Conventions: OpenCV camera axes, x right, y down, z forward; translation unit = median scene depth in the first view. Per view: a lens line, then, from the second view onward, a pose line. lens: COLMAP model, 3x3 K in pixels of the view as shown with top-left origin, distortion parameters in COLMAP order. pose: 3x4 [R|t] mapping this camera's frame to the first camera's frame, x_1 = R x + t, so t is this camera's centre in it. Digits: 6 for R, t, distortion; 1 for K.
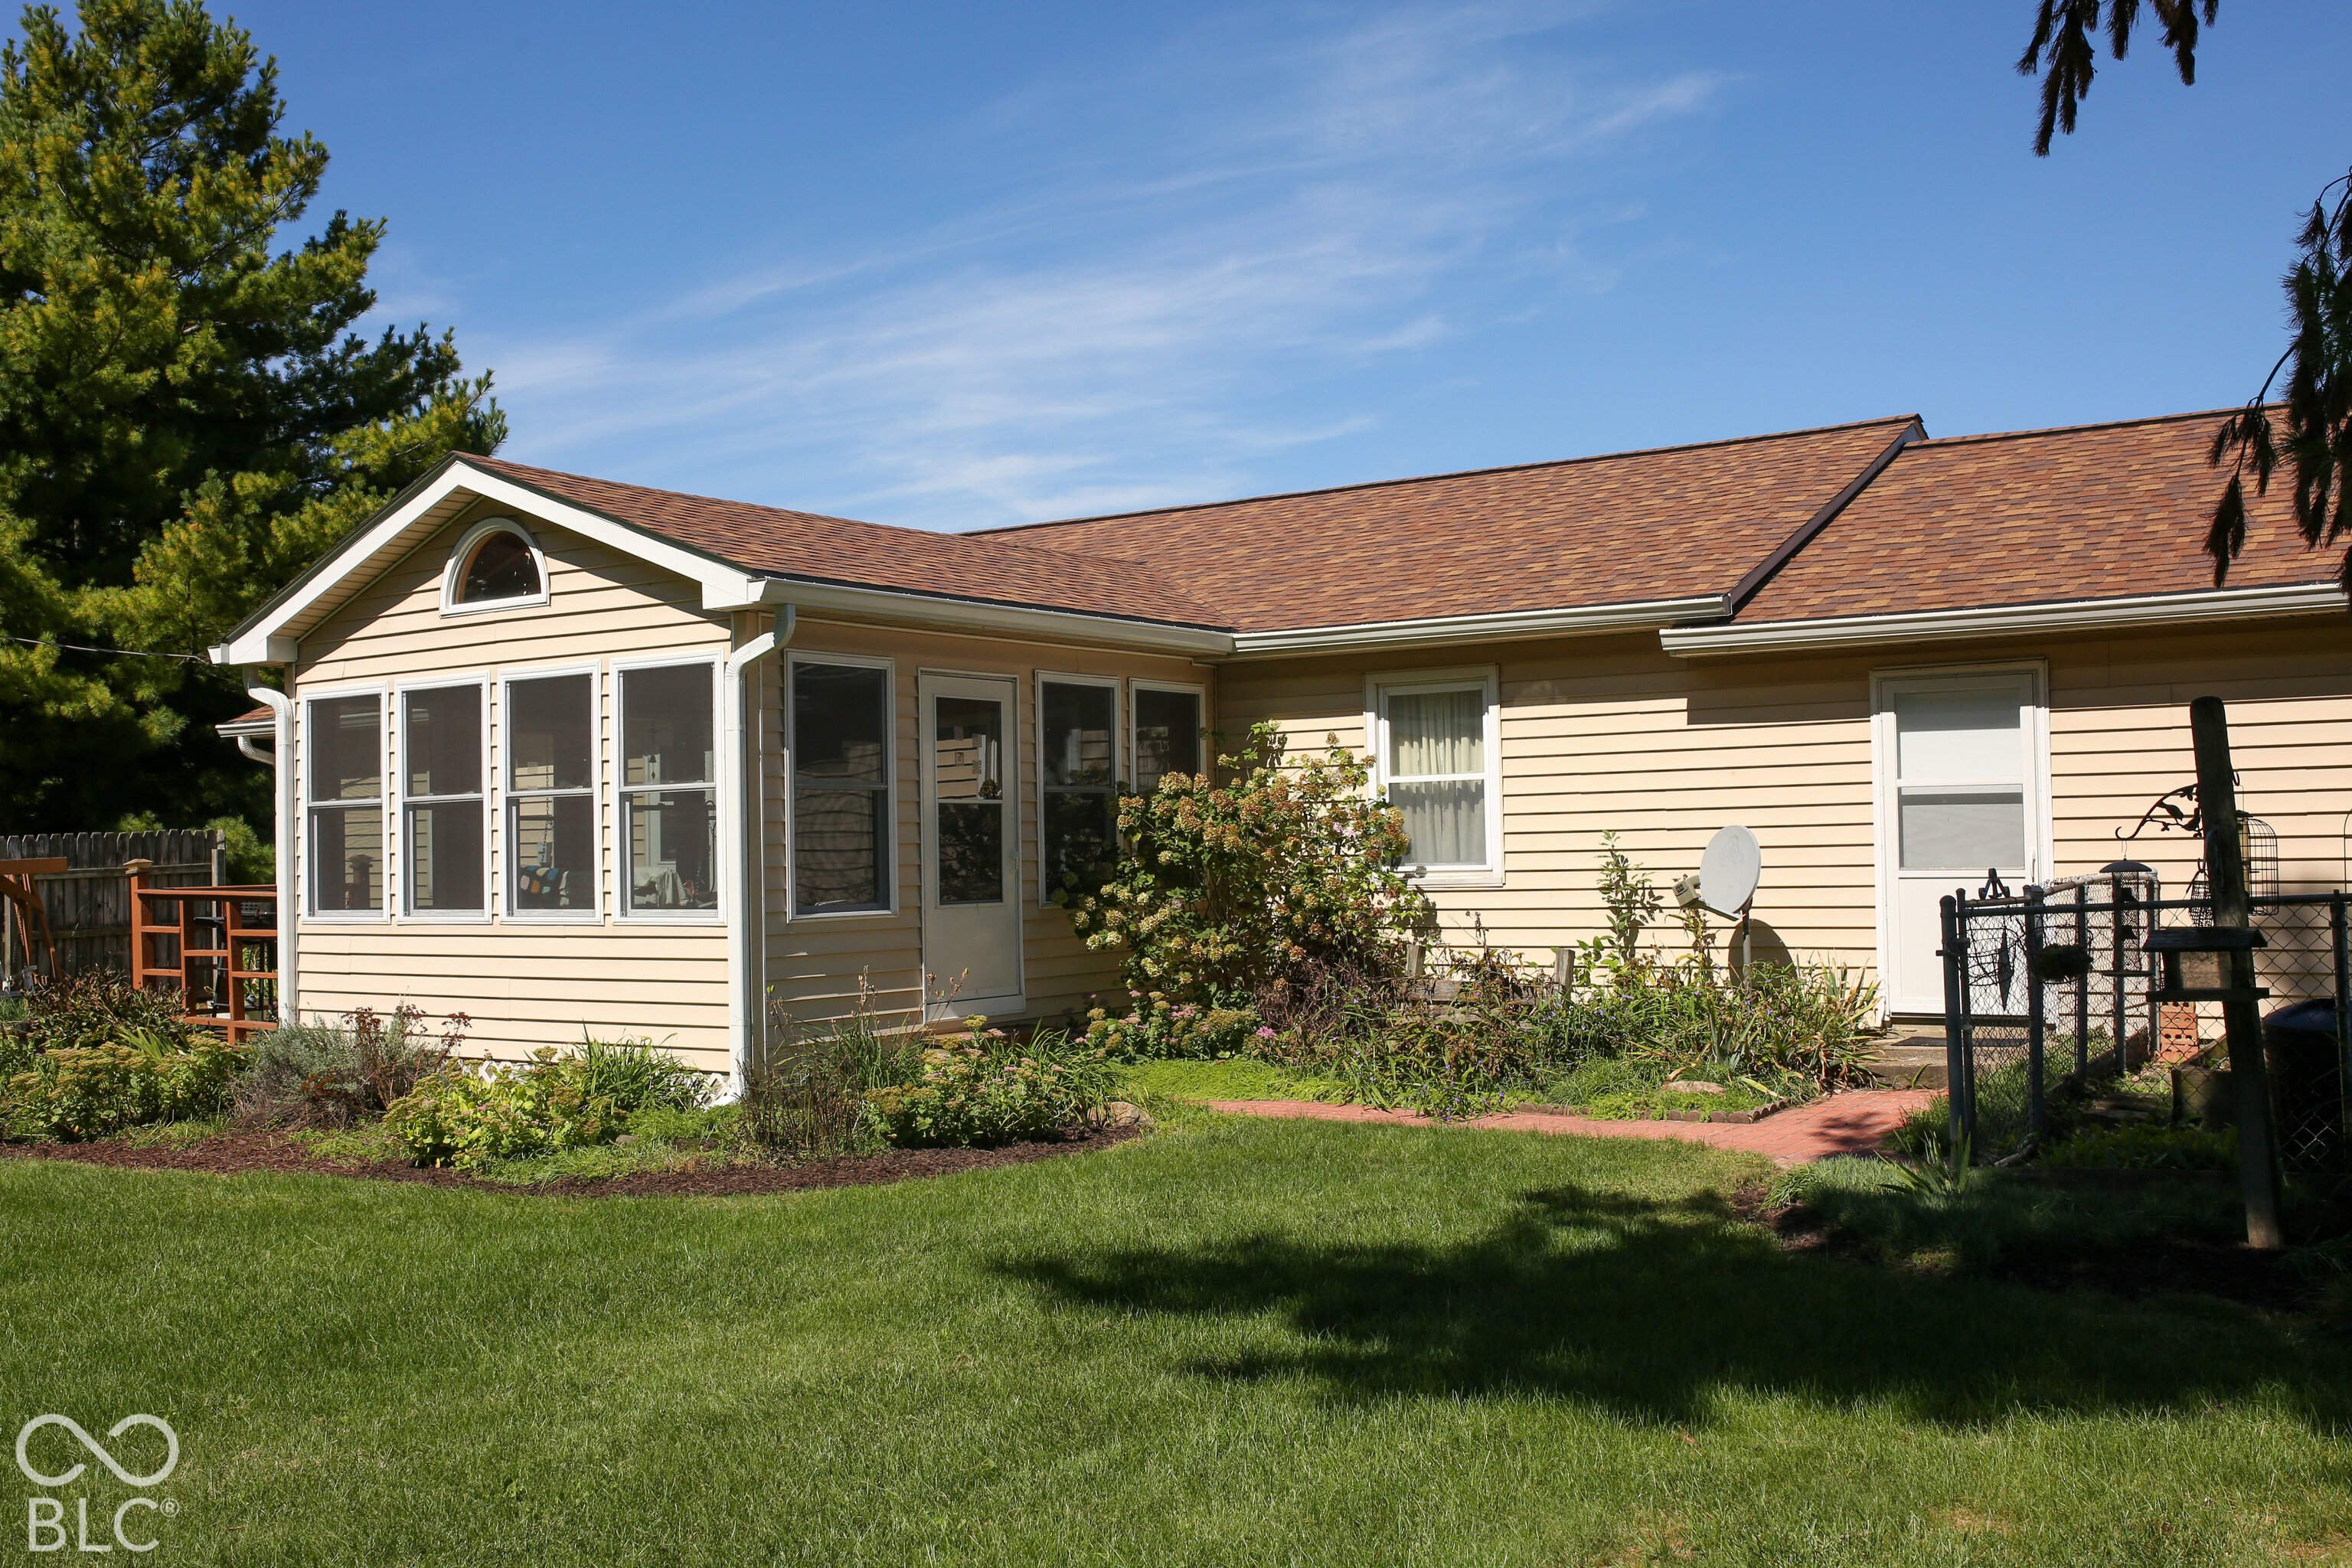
lens RADIAL K [[2199.0, 0, 1128.6], [0, 2199.0, 781.1], [0, 0, 1]] dist [-0.044351, -0.001554]
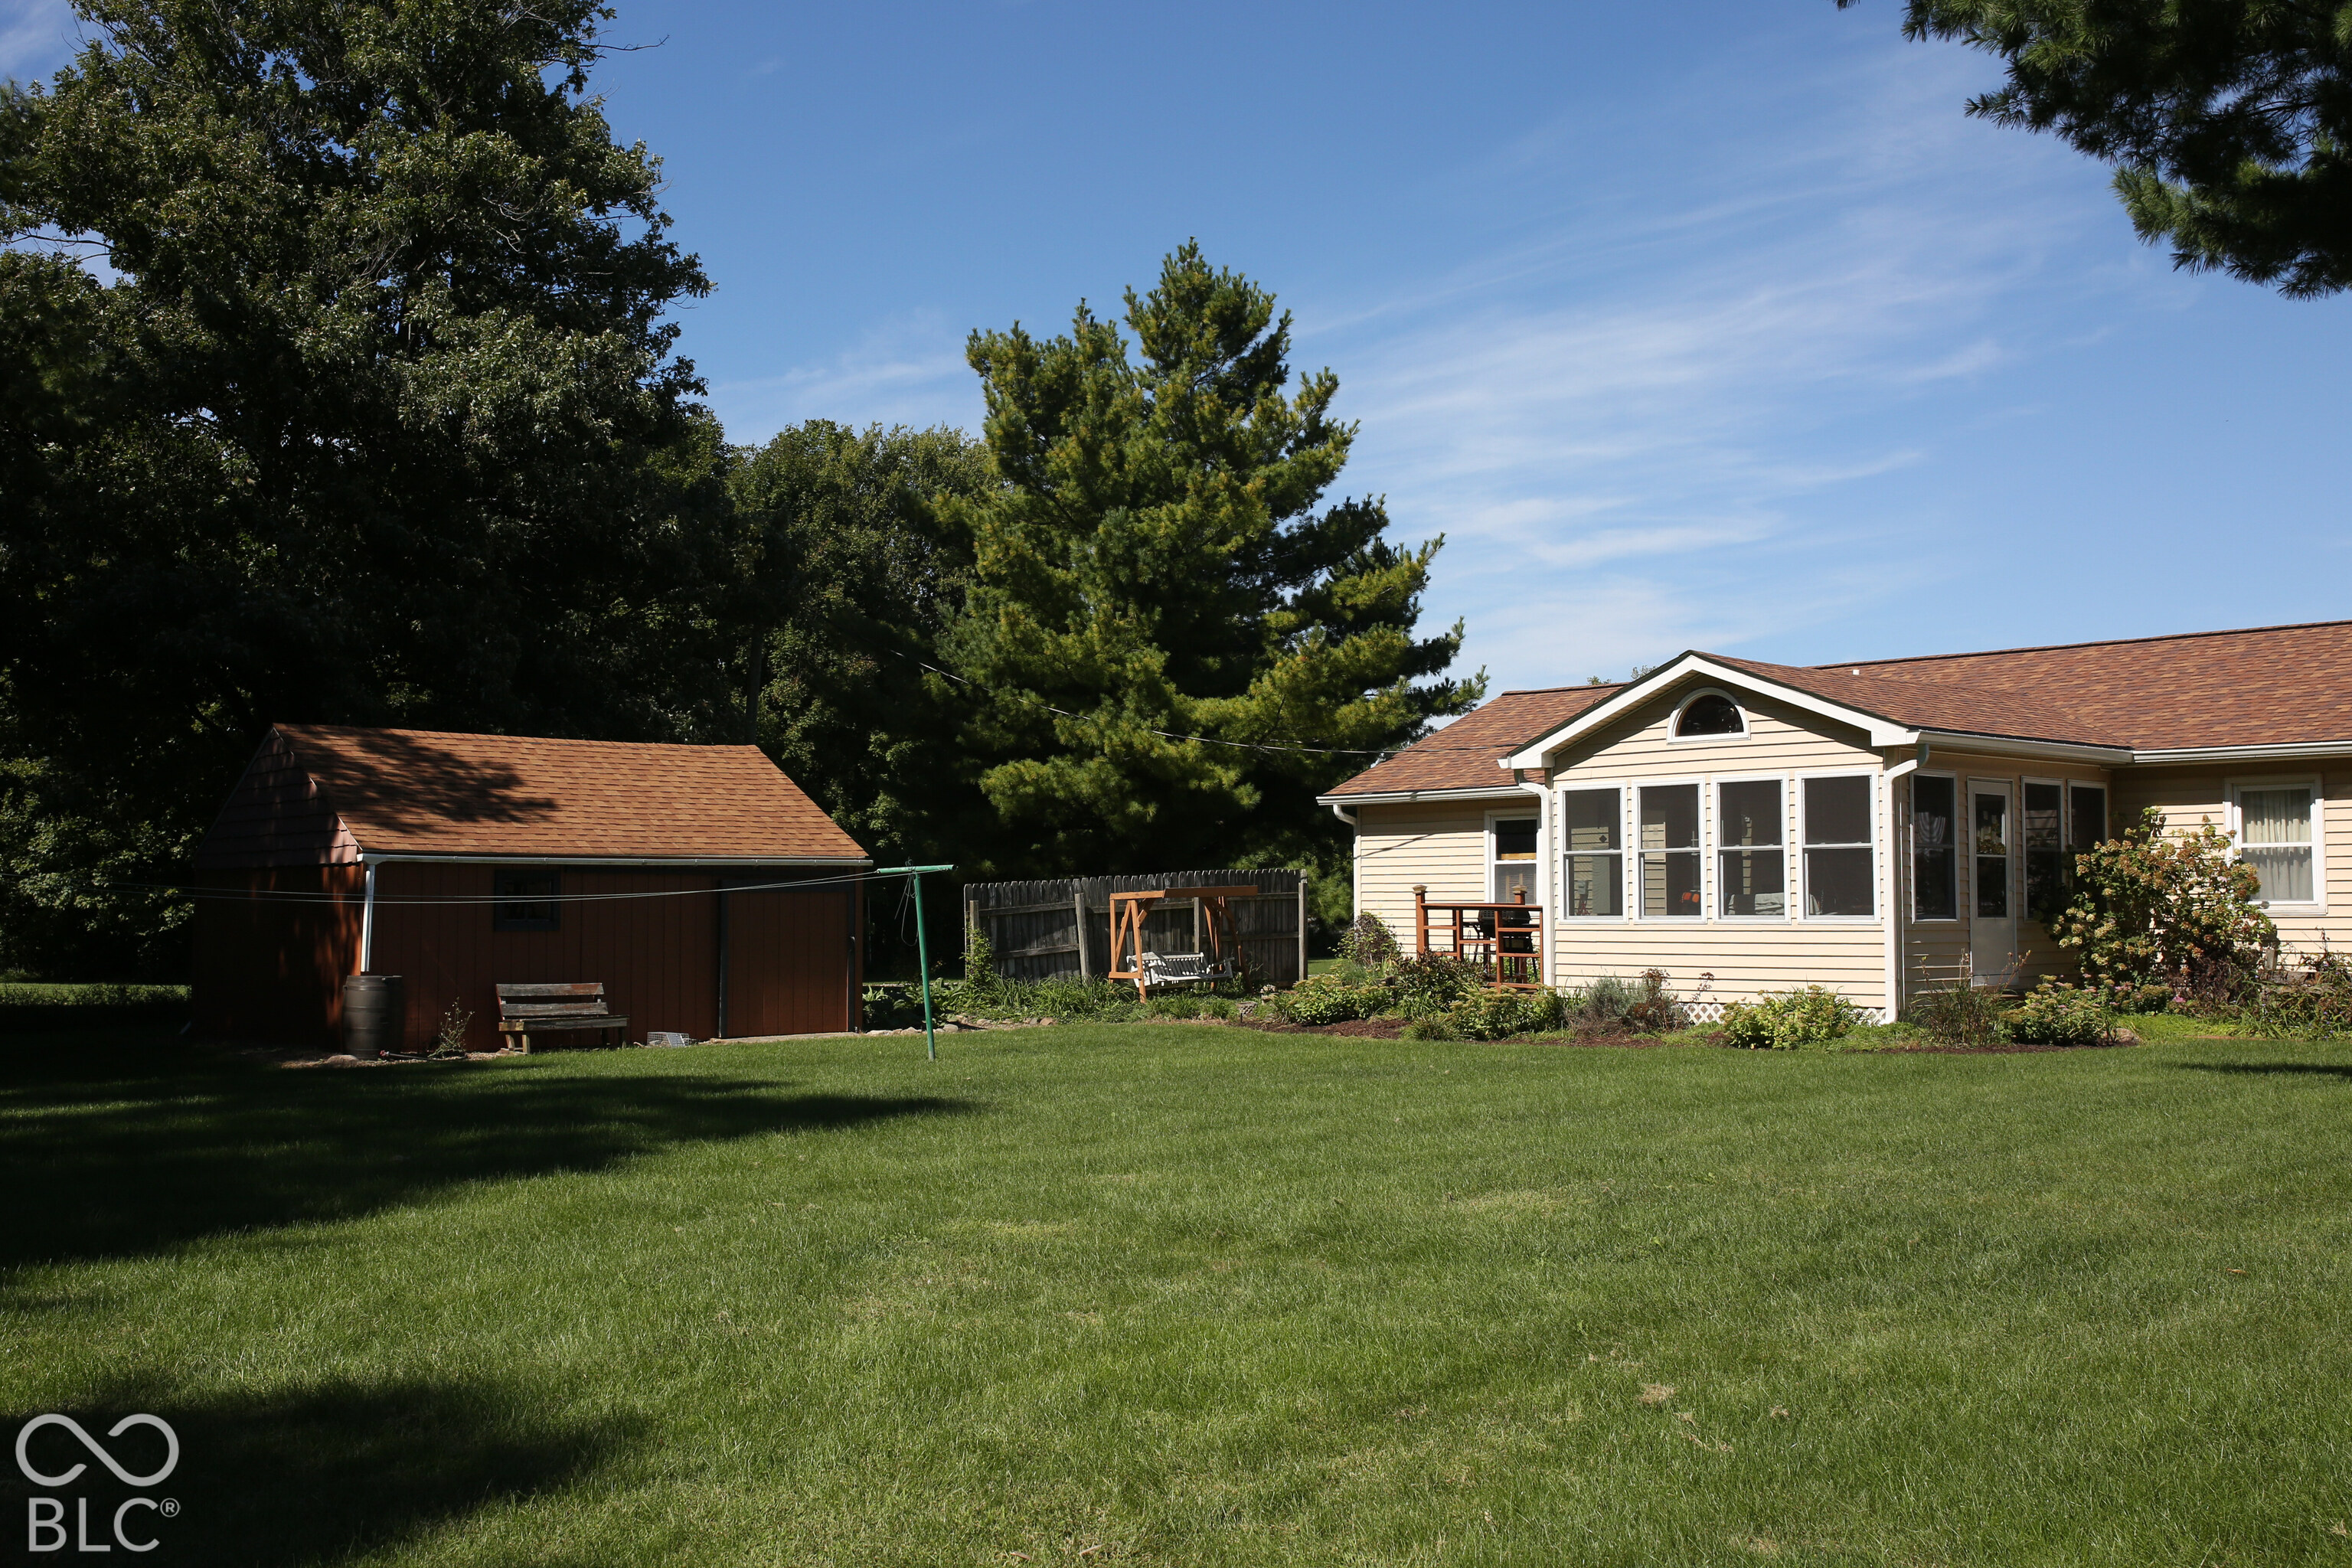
lens RADIAL K [[2221.5, 0, 1176.0], [0, 2221.5, 784.0], [0, 0, 1]] dist [-0.052333, 0.068923]
pose [[0.975291, 0.006656, -0.220823, -0.293846], [-0.011788, 0.999690, -0.021930, -0.001250], [0.220608, 0.023991, 0.975067, -0.738507]]
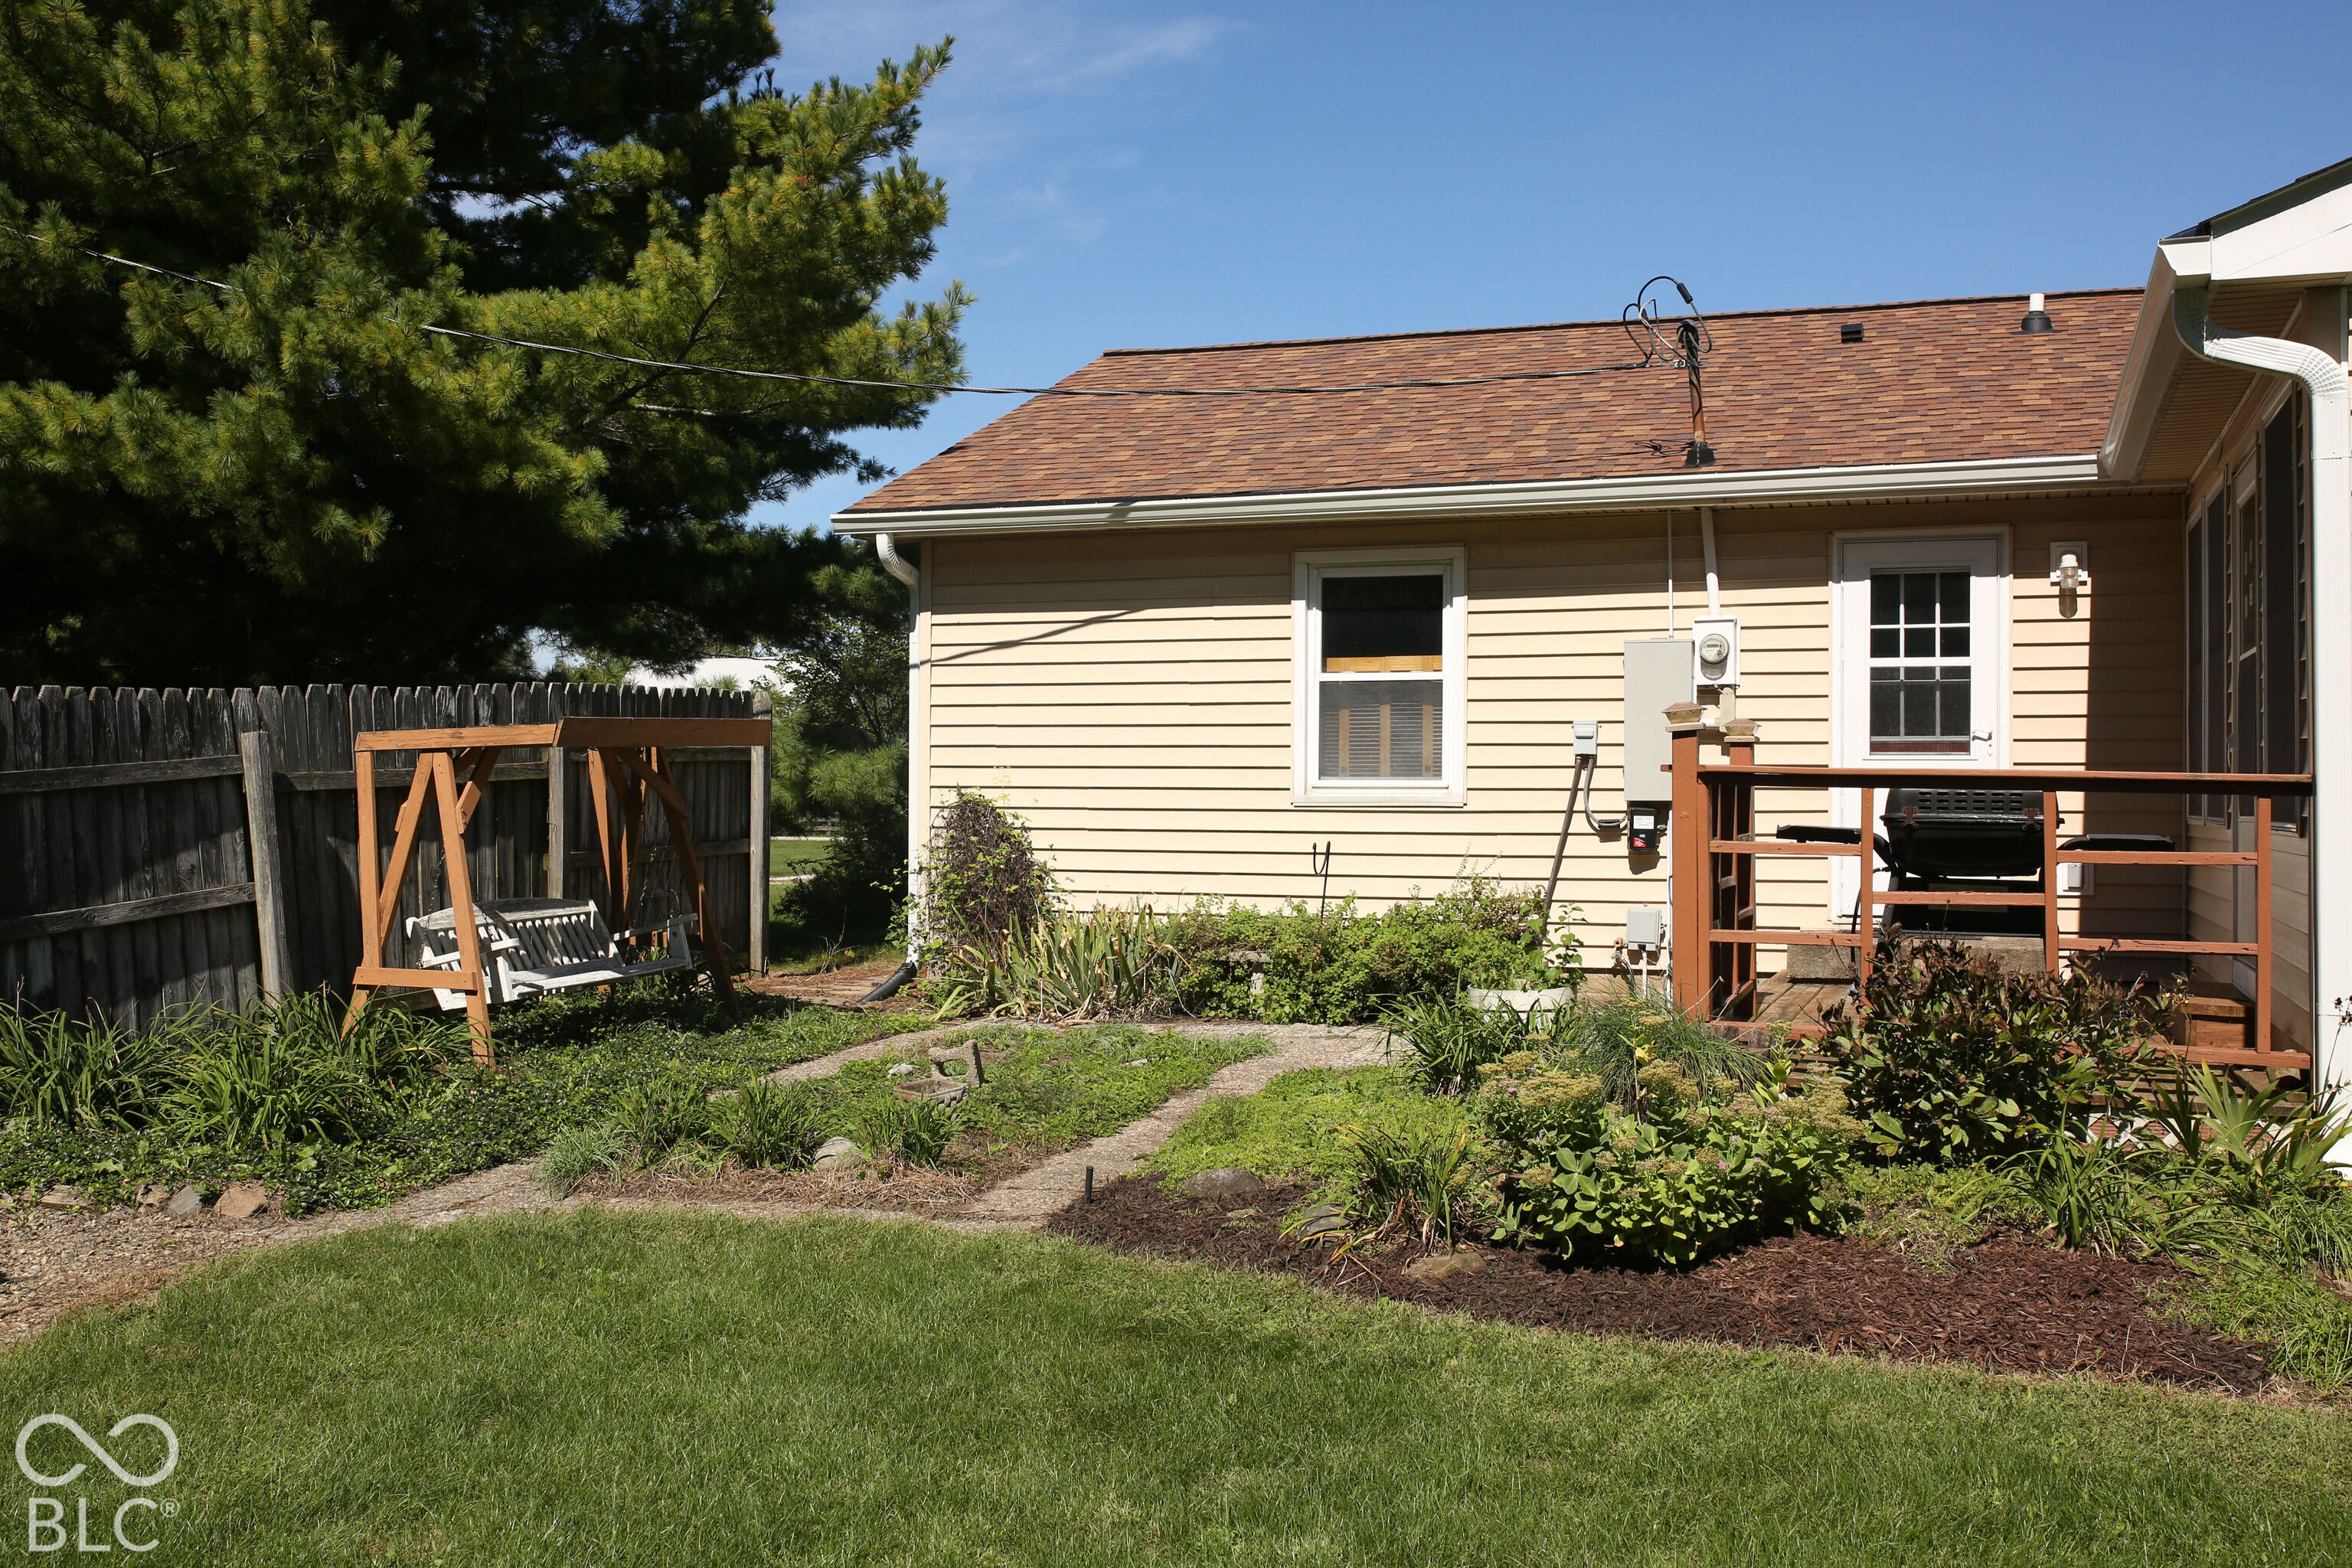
lens RADIAL K [[2199.0, 0, 1128.6], [0, 2199.0, 781.1], [0, 0, 1]] dist [-0.044351, -0.001554]
pose [[0.974455, 0.027244, 0.222925, -0.752194], [-0.032087, 0.999321, 0.018133, 0.054056], [-0.222279, -0.024823, 0.974667, 0.623780]]
